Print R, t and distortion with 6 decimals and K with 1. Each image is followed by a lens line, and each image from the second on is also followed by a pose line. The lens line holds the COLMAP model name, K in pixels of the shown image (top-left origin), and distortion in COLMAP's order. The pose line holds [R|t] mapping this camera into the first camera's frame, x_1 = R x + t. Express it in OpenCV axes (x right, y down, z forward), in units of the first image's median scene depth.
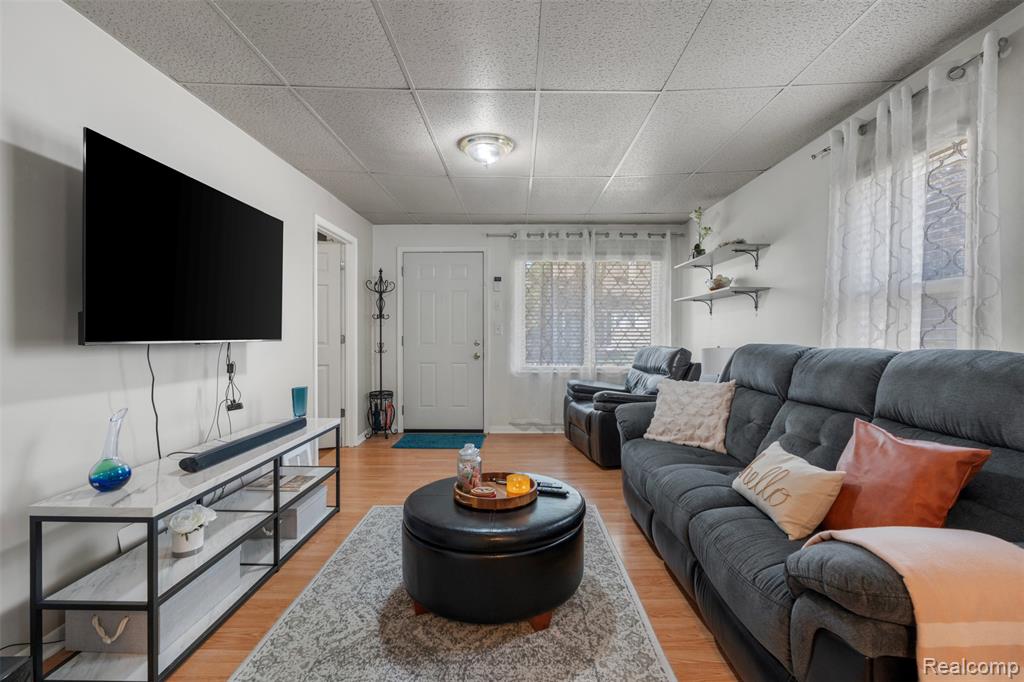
lens RADIAL K [[462.0, 0, 519.9], [0, 462.0, 337.6], [0, 0, 1]] dist [-0.015681, 0.004398]
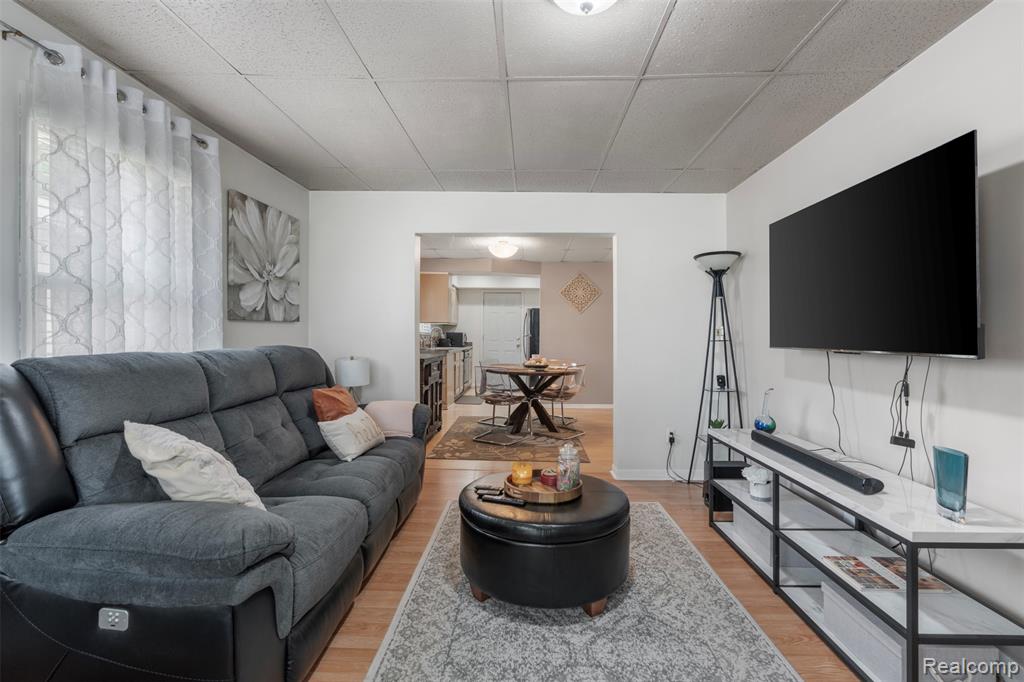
lens RADIAL K [[462.0, 0, 519.9], [0, 462.0, 337.6], [0, 0, 1]] dist [-0.015681, 0.004398]
pose [[-0.999833, -0.008410, 0.016244, -0.012952], [-0.008218, 0.999895, 0.011898, -0.024145], [-0.016343, 0.011763, -0.999797, 1.965878]]
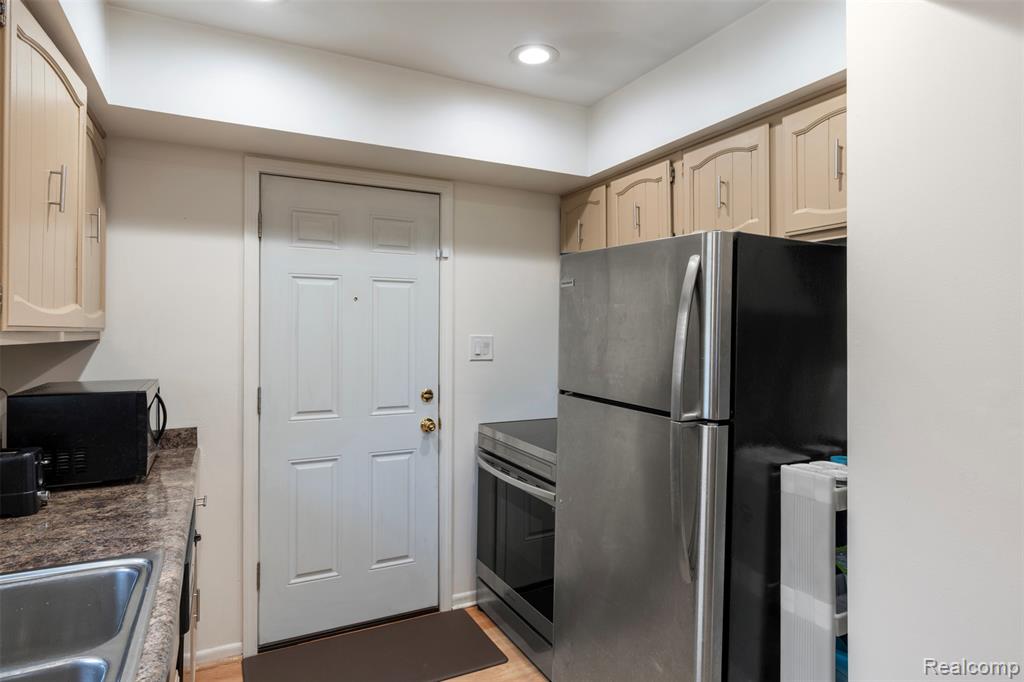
lens RADIAL K [[591.1, 0, 520.5], [0, 591.1, 331.0], [0, 0, 1]] dist [-0.003223, 0.000415]
pose [[-0.884729, -0.003883, -0.466089, 0.500489], [-0.003909, 0.999992, -0.000910, -0.100896], [0.466089, 0.001016, -0.884737, -1.265900]]
